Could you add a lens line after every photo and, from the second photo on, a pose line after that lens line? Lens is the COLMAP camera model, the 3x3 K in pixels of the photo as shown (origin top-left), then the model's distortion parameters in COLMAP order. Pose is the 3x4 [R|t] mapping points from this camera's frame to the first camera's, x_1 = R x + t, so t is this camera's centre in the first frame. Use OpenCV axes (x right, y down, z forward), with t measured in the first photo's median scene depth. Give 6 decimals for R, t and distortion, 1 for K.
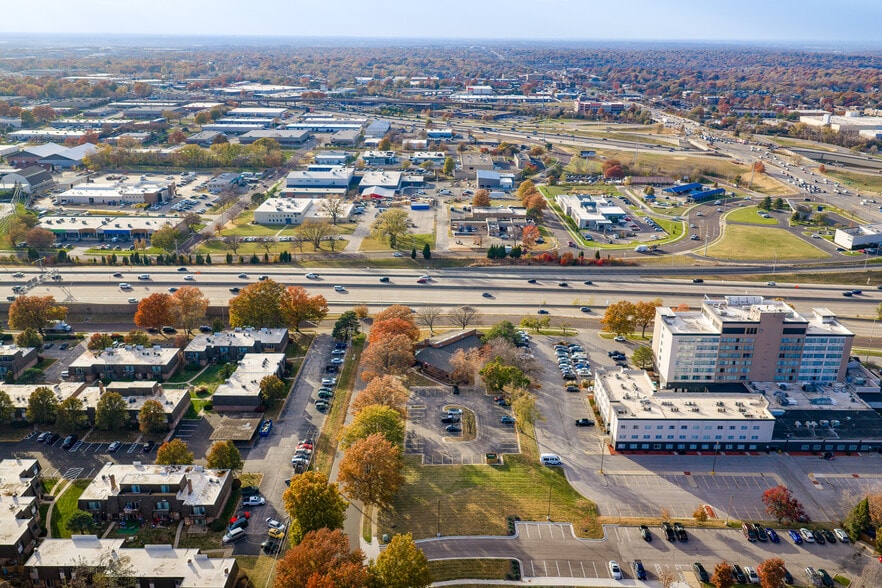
lens RADIAL K [[729.6, 0, 443.0], [0, 729.6, 298.2], [0, 0, 1]] dist [0.022059, -0.036836]
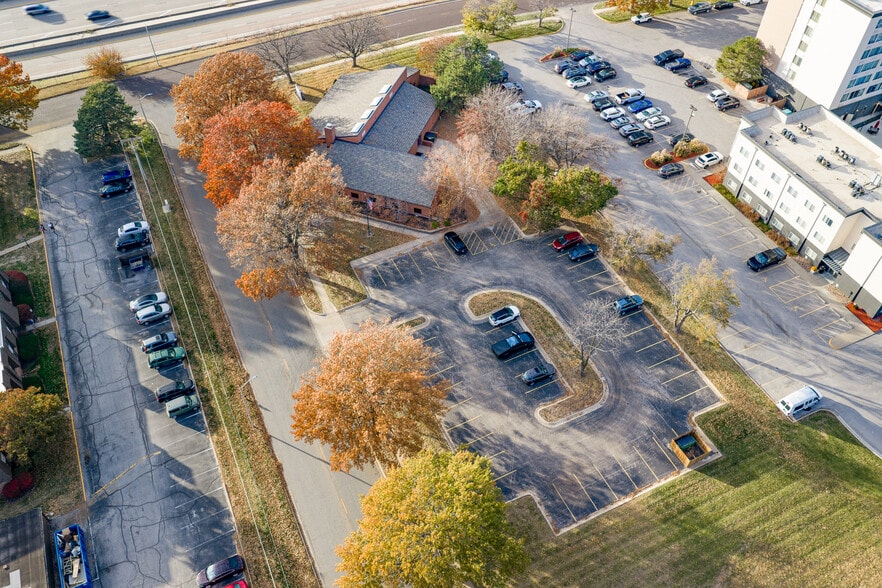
lens RADIAL K [[729.6, 0, 443.0], [0, 729.6, 298.2], [0, 0, 1]] dist [0.022059, -0.036836]
pose [[0.902379, -0.322044, 0.286357, -0.109599], [0.144015, 0.851641, 0.503952, -0.061153], [-0.406168, -0.413516, 0.814882, 0.533489]]
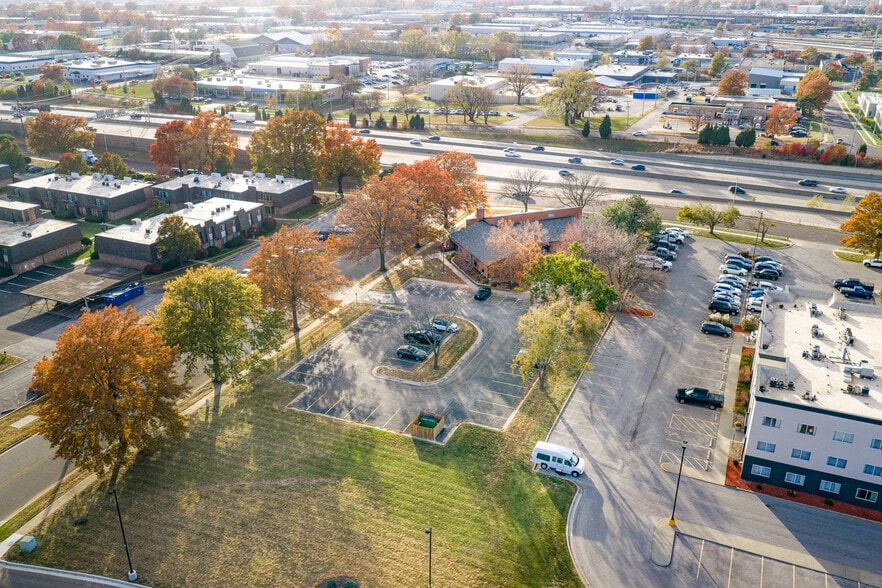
lens RADIAL K [[729.6, 0, 443.0], [0, 729.6, 298.2], [0, 0, 1]] dist [0.022059, -0.036836]
pose [[0.915045, 0.154433, -0.372616, 0.161025], [-0.131865, 0.987575, 0.085481, 0.074673], [0.381187, -0.029084, 0.924040, 0.426104]]
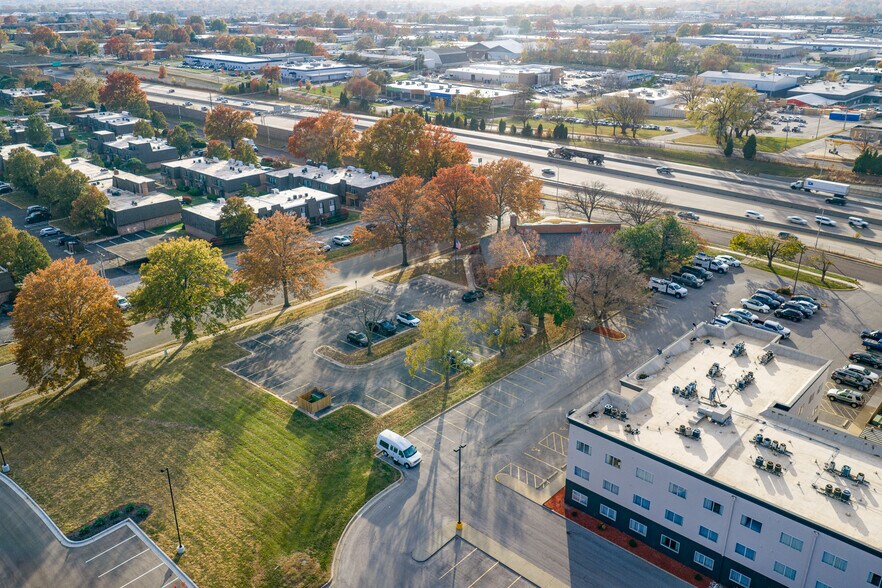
lens RADIAL K [[729.6, 0, 443.0], [0, 729.6, 298.2], [0, 0, 1]] dist [0.022059, -0.036836]
pose [[0.734509, 0.253700, -0.629391, 0.292005], [-0.222842, 0.966226, 0.129415, 0.052899], [0.640966, 0.045198, 0.766237, 0.486638]]
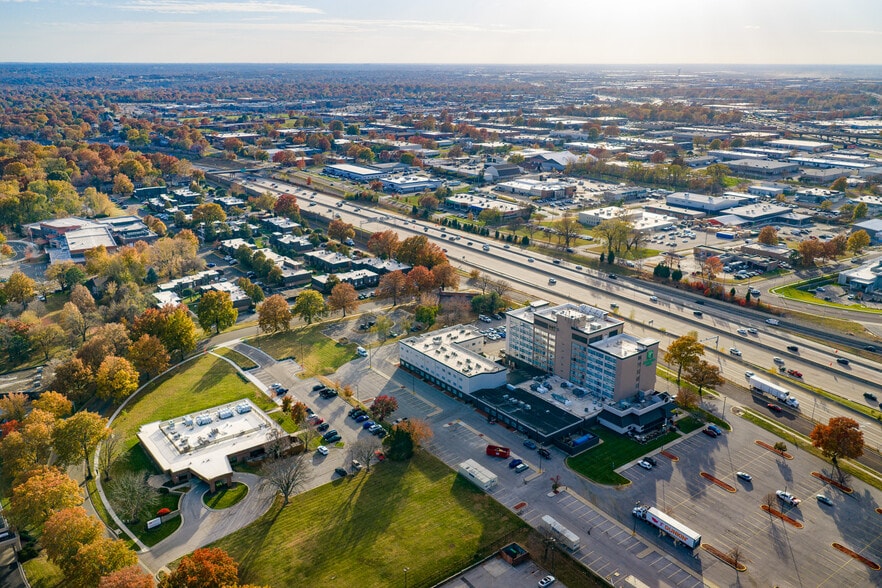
lens RADIAL K [[729.6, 0, 443.0], [0, 729.6, 298.2], [0, 0, 1]] dist [0.022059, -0.036836]
pose [[0.604117, 0.239121, -0.760173, 0.973980], [-0.267951, 0.959329, 0.088825, -0.046909], [0.750497, 0.150028, 0.643620, 0.094400]]
